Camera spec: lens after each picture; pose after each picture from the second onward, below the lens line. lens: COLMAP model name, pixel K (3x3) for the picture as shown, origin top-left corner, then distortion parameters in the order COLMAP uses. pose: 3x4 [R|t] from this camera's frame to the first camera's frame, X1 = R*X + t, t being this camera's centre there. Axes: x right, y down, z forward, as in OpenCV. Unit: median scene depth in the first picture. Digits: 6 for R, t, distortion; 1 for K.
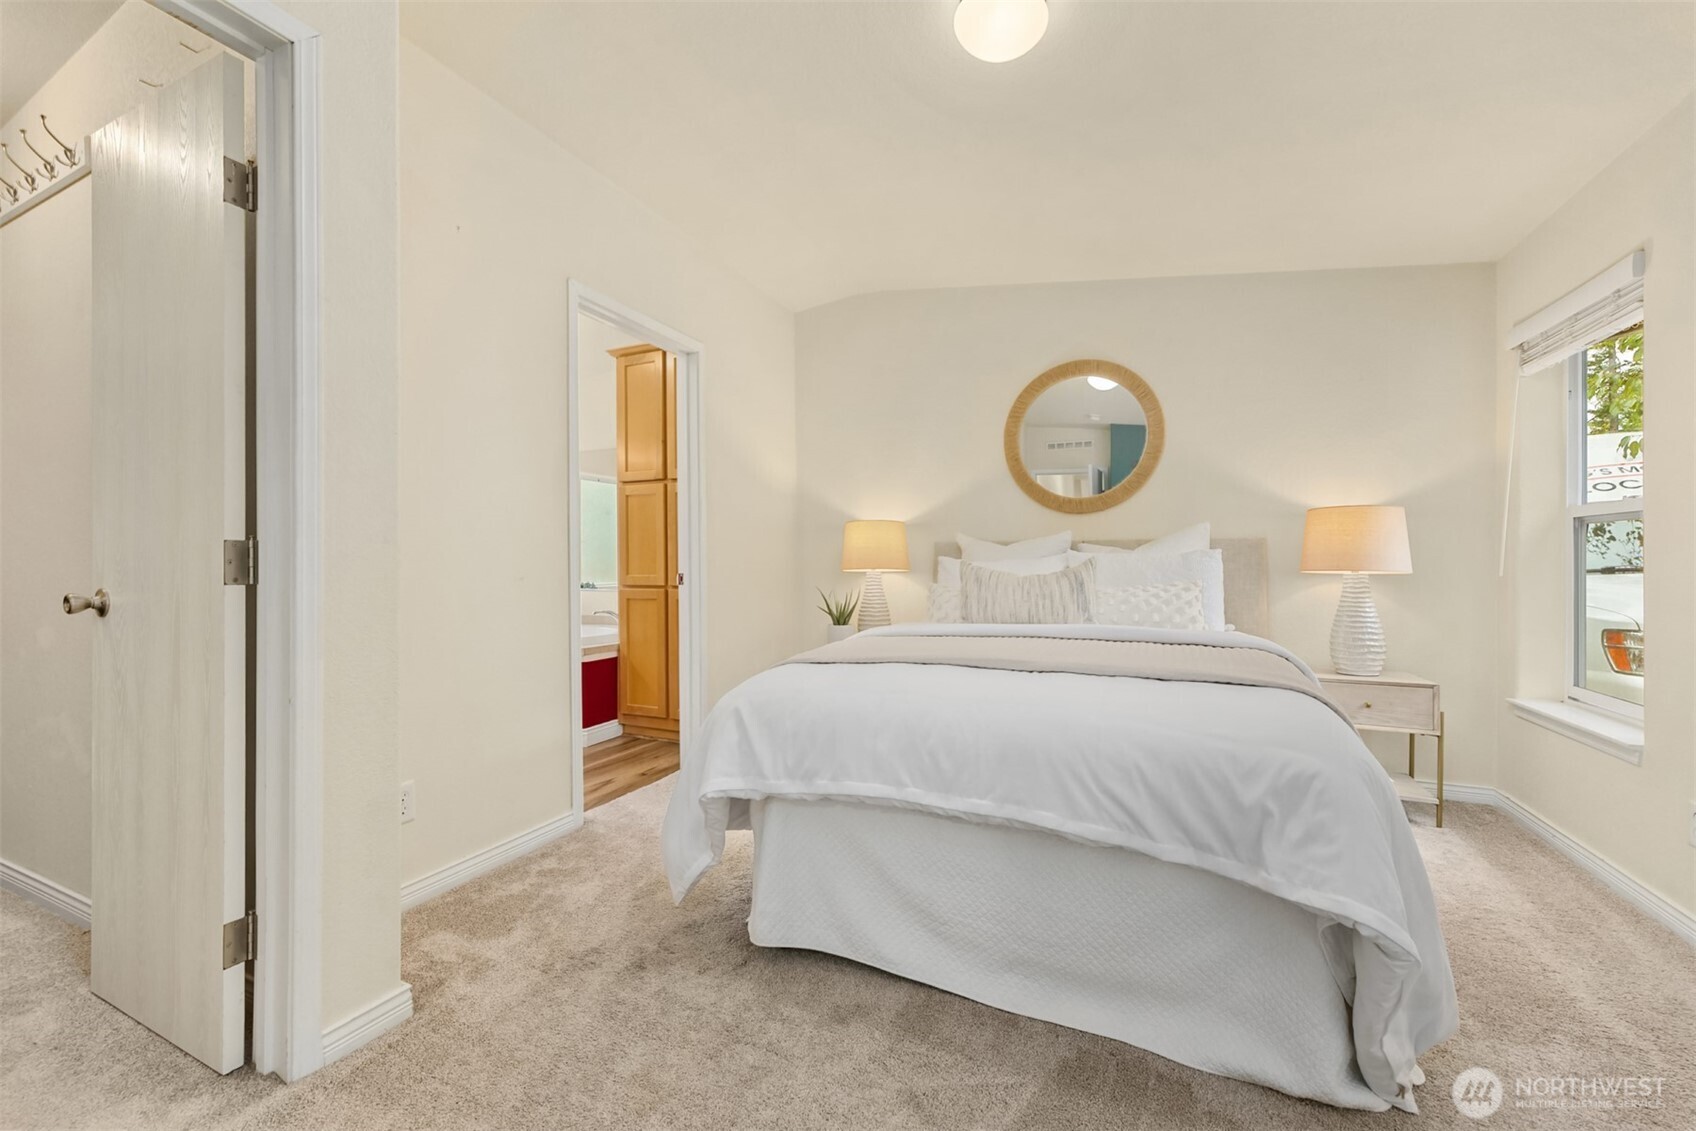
lens RADIAL K [[734.9, 0, 858.2], [0, 734.9, 565.7], [0, 0, 1]] dist [0.048433, 0.000134]
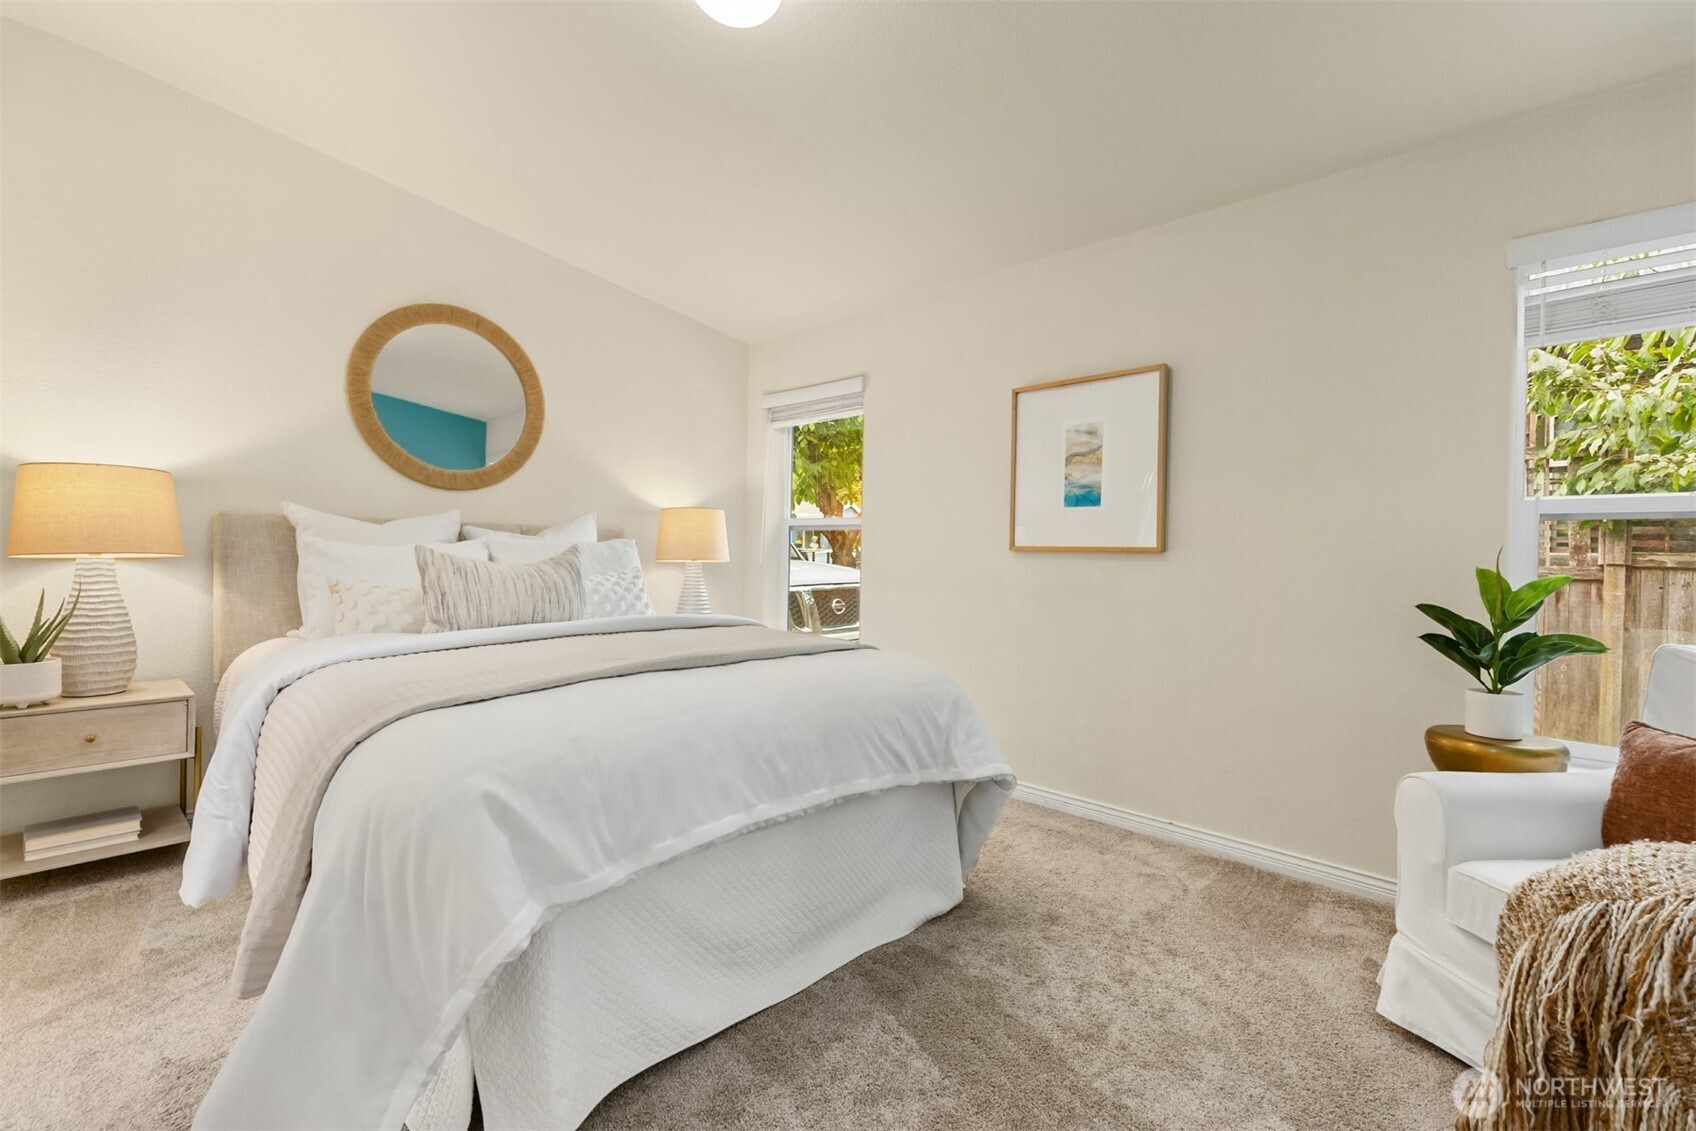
lens RADIAL K [[734.9, 0, 858.2], [0, 734.9, 565.7], [0, 0, 1]] dist [0.048433, 0.000134]
pose [[0.323230, -0.008670, 0.946281, -0.678791], [-0.012272, 0.999836, 0.013353, -0.002960], [-0.946241, -0.015929, 0.323071, 0.555099]]
